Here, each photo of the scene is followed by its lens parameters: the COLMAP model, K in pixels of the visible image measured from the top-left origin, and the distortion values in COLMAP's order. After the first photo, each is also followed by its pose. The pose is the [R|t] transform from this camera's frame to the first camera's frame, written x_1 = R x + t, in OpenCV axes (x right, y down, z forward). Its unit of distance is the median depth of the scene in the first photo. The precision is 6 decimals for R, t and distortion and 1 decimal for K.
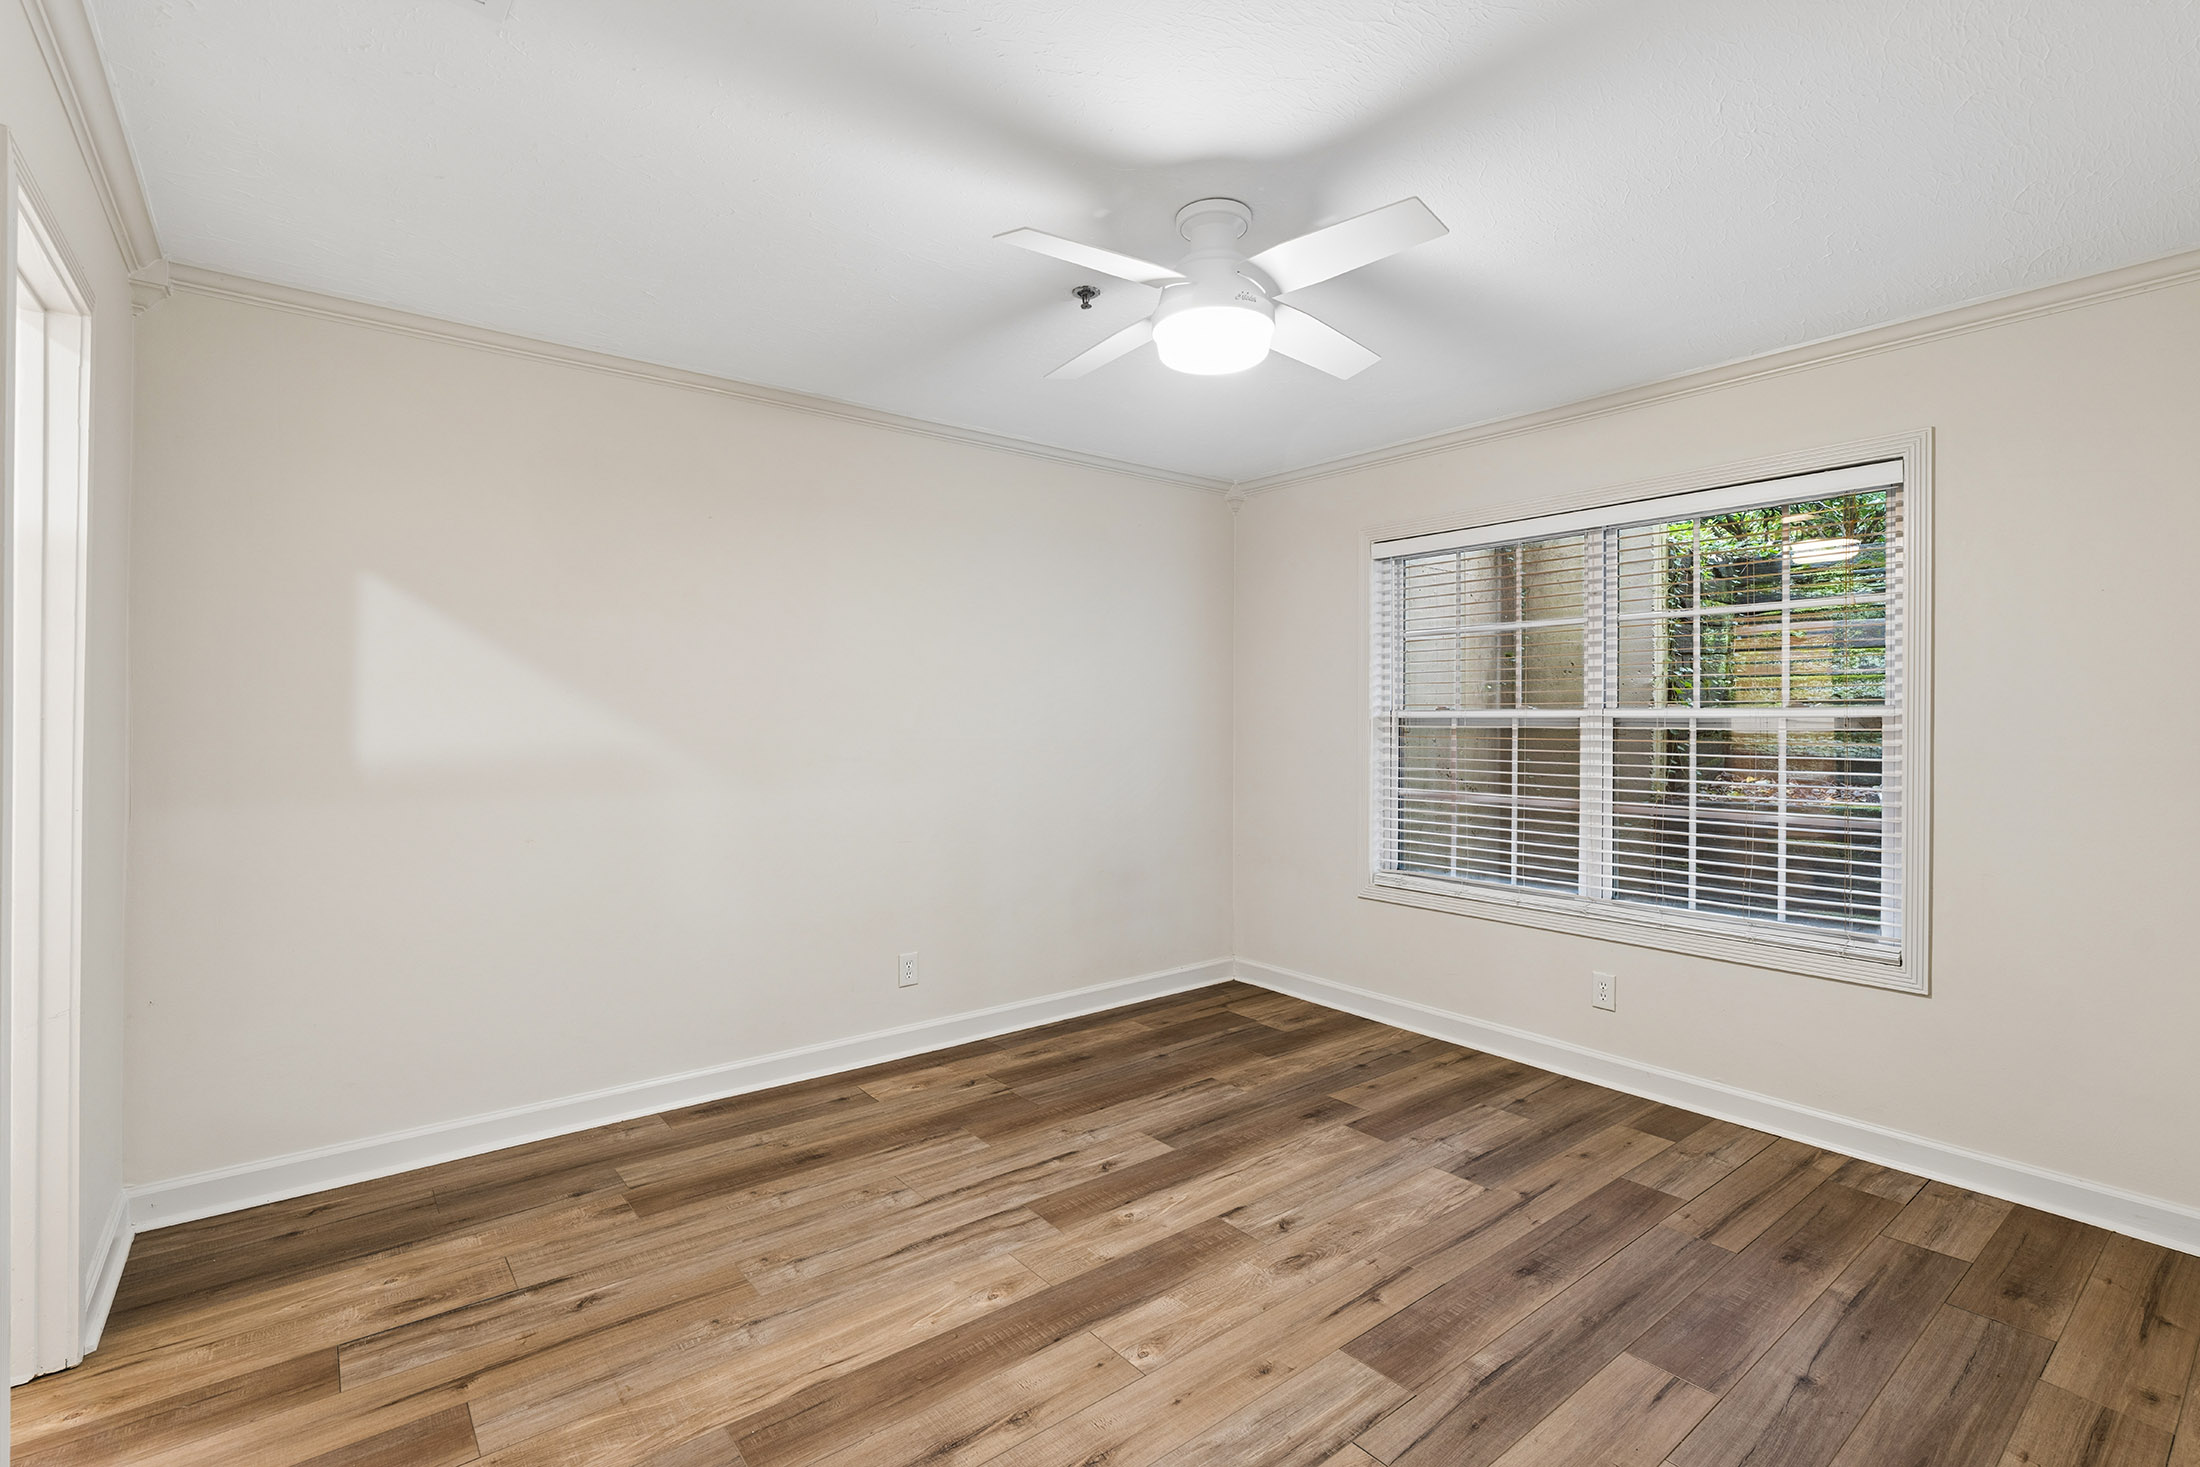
lens RADIAL K [[1006.1, 0, 1064.3], [0, 1006.1, 722.2], [0, 0, 1]] dist [-0.008006, 0.002897]
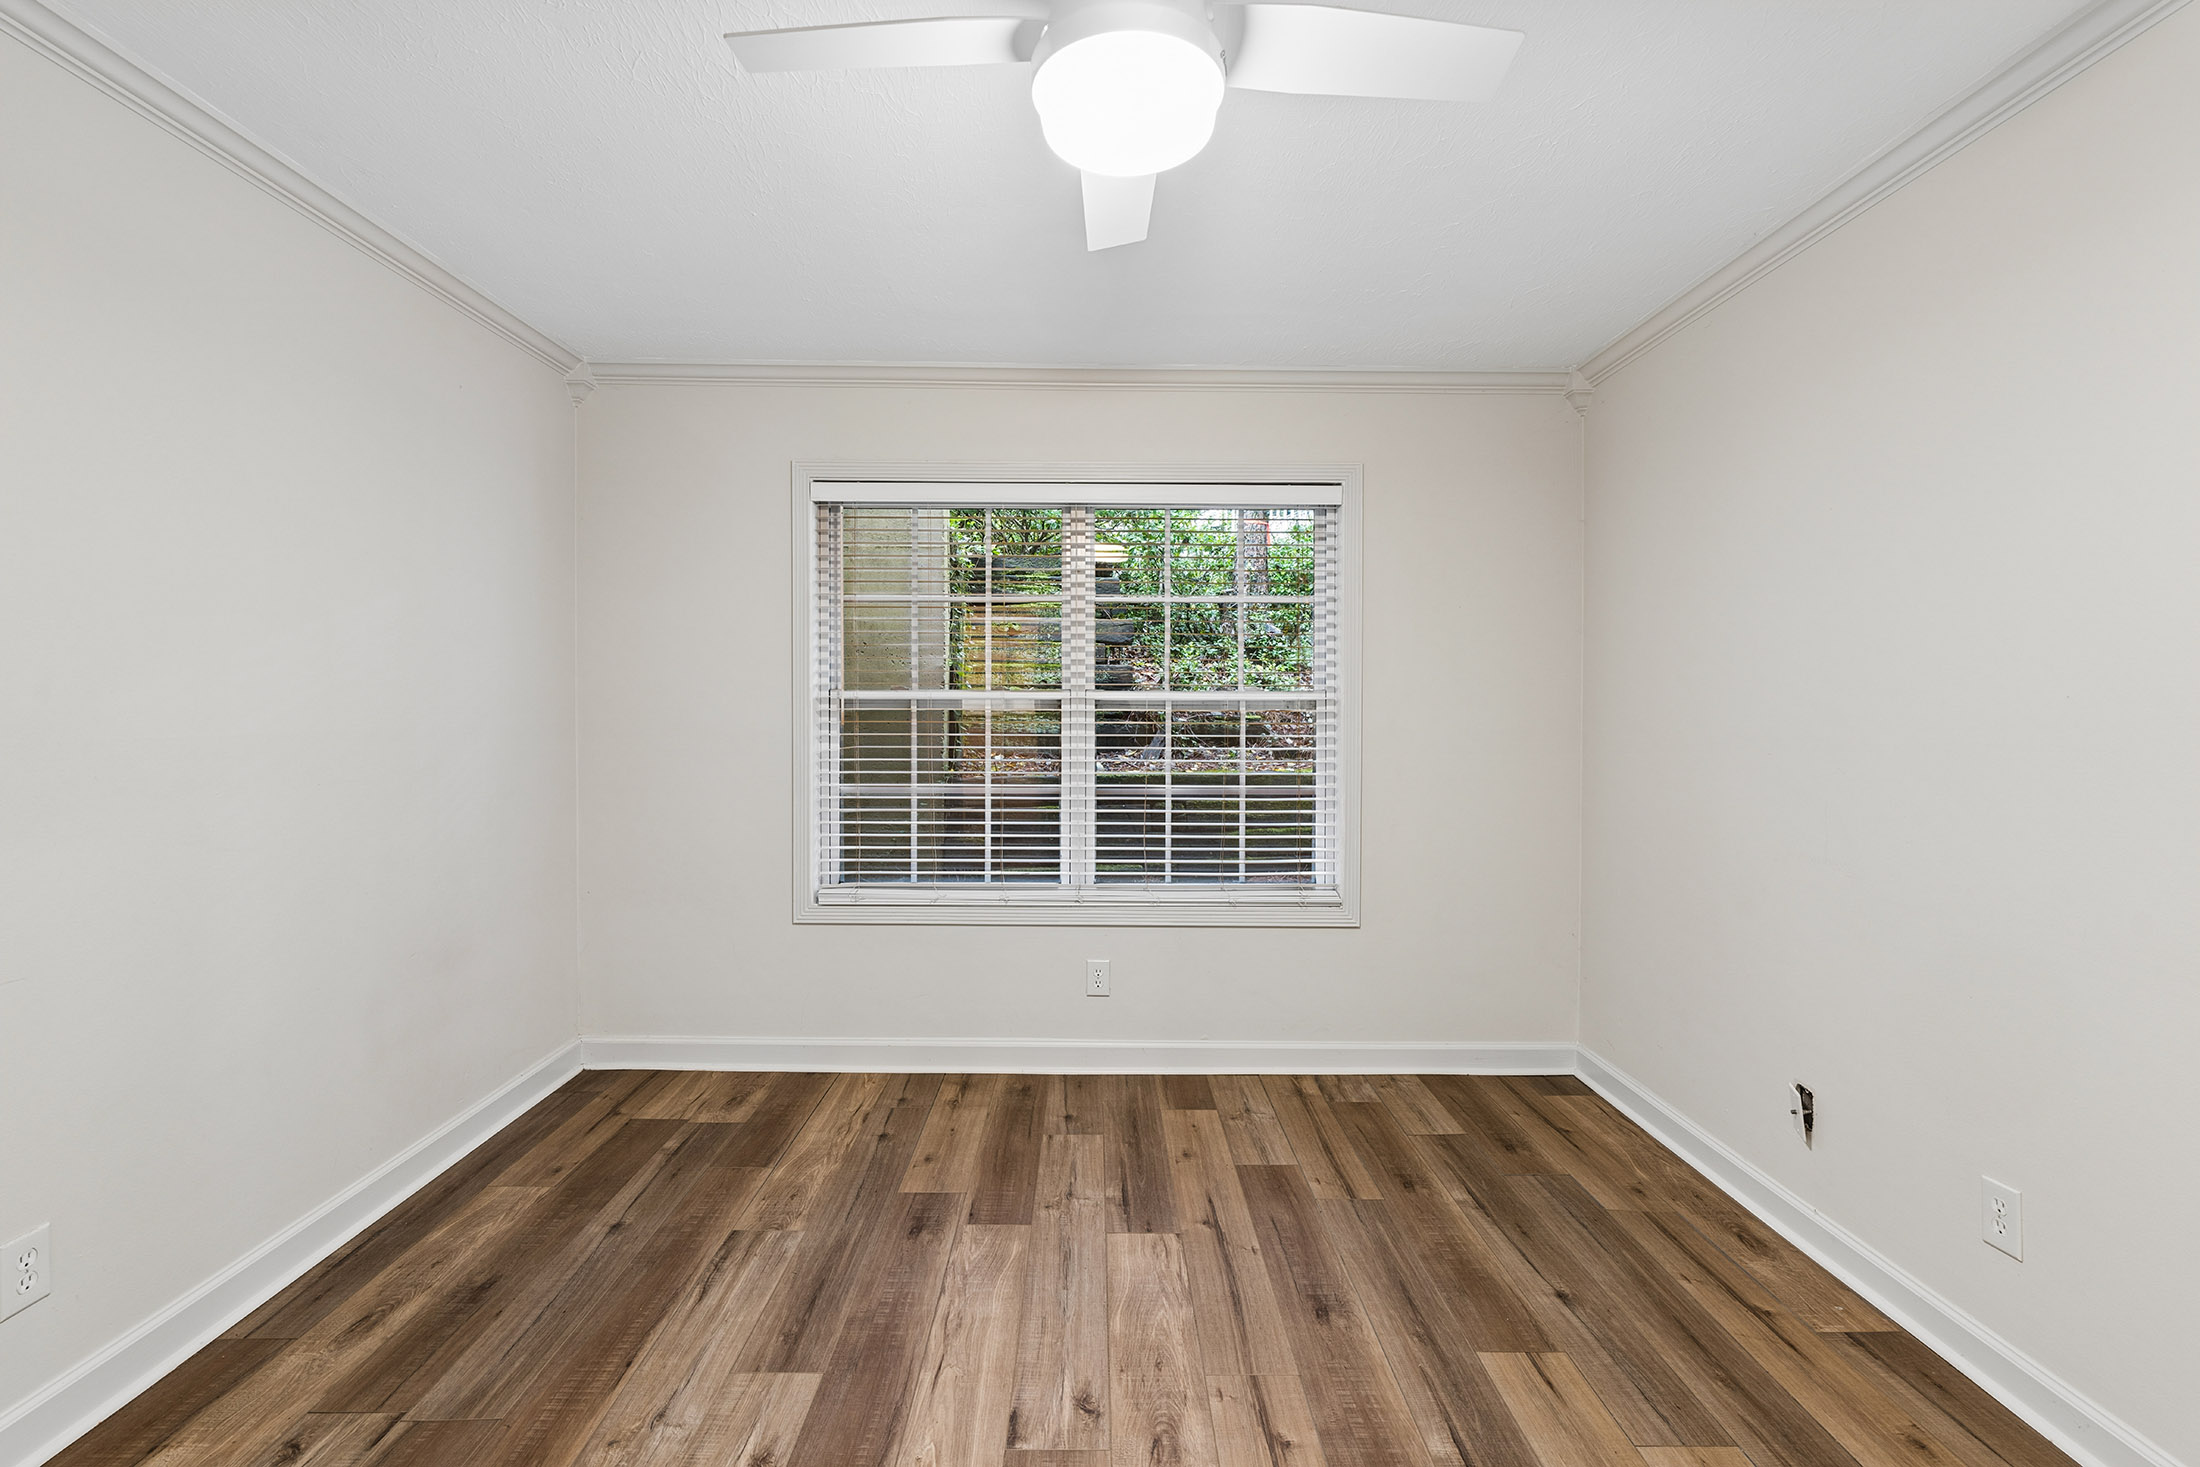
lens RADIAL K [[1006.1, 0, 1091.9], [0, 1006.1, 724.7], [0, 0, 1]] dist [-0.008006, 0.002897]
pose [[0.596954, -0.017230, 0.802090, -0.293005], [-0.000216, 0.999766, 0.021637, -0.001850], [-0.802275, -0.013090, 0.596810, 0.487219]]
